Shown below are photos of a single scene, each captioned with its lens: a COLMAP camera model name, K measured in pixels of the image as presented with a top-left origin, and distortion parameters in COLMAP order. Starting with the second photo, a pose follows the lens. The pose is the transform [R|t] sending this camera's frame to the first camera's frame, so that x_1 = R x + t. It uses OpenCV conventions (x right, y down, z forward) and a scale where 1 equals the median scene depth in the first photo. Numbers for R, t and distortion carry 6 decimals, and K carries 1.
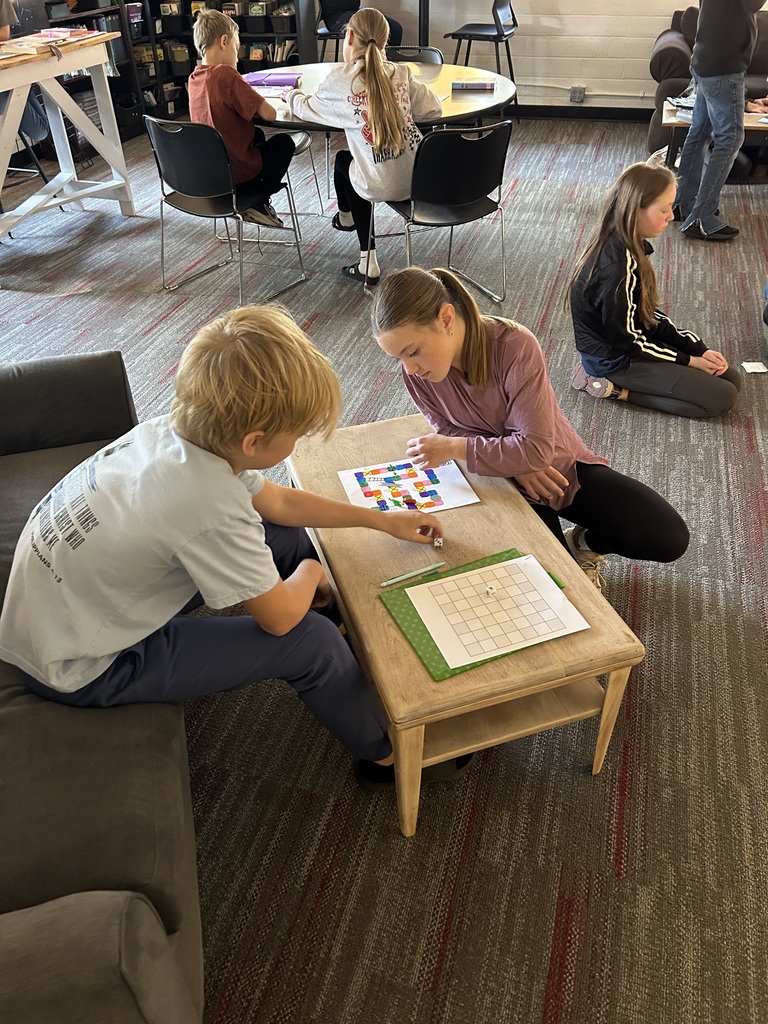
lens RADIAL K [[789.2, 0, 370.8], [0, 789.2, 512.8], [0, 0, 1]] dist [0.008910, -0.003263]
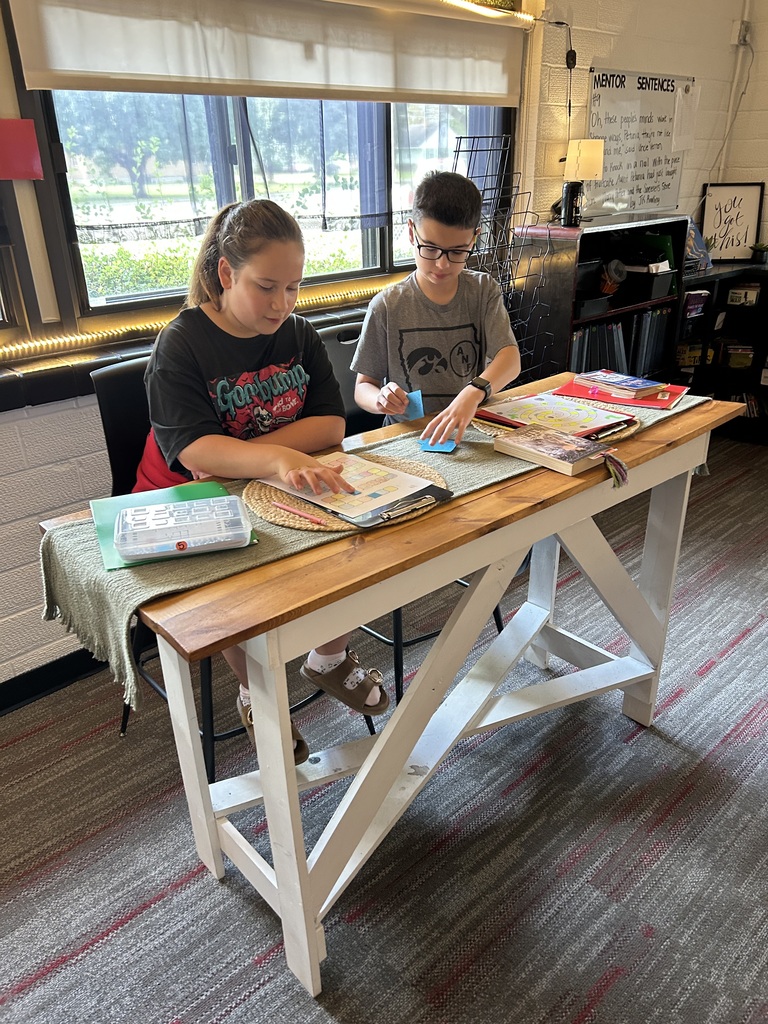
lens RADIAL K [[776.3, 0, 384.0], [0, 776.3, 512.0], [0, 0, 1]] dist [0.002091, -0.004538]
pose [[0.874291, 0.216711, -0.434341, -0.278611], [-0.306934, 0.940025, -0.148813, -0.401279], [0.376042, 0.263420, 0.888371, 0.517912]]
